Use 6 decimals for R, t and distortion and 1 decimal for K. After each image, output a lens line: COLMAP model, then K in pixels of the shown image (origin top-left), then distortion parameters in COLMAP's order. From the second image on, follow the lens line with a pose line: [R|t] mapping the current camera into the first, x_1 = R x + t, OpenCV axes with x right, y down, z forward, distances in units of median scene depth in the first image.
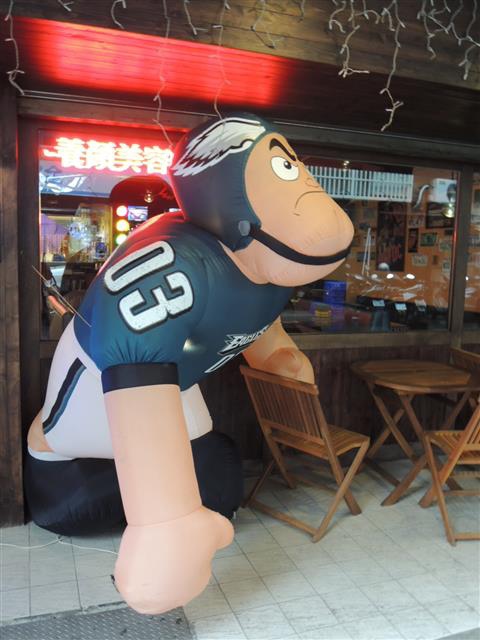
lens RADIAL K [[576.1, 0, 241.7], [0, 576.1, 320.6], [0, 0, 1]] dist [-0.021484, -0.007043]
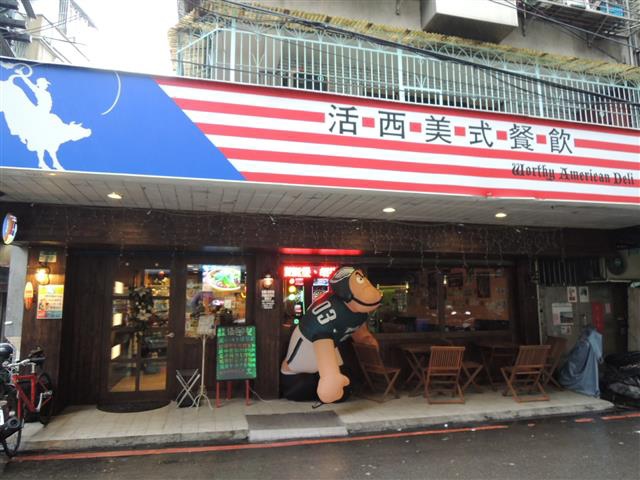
lens RADIAL K [[453.8, 0, 321.9], [0, 453.8, 240.4], [0, 0, 1]] dist [-0.003493, -0.000046]
pose [[0.994788, -0.043990, -0.091984, 0.095781], [0.019828, 0.968383, -0.248680, 0.179582], [0.100015, 0.245561, 0.964208, -1.636411]]
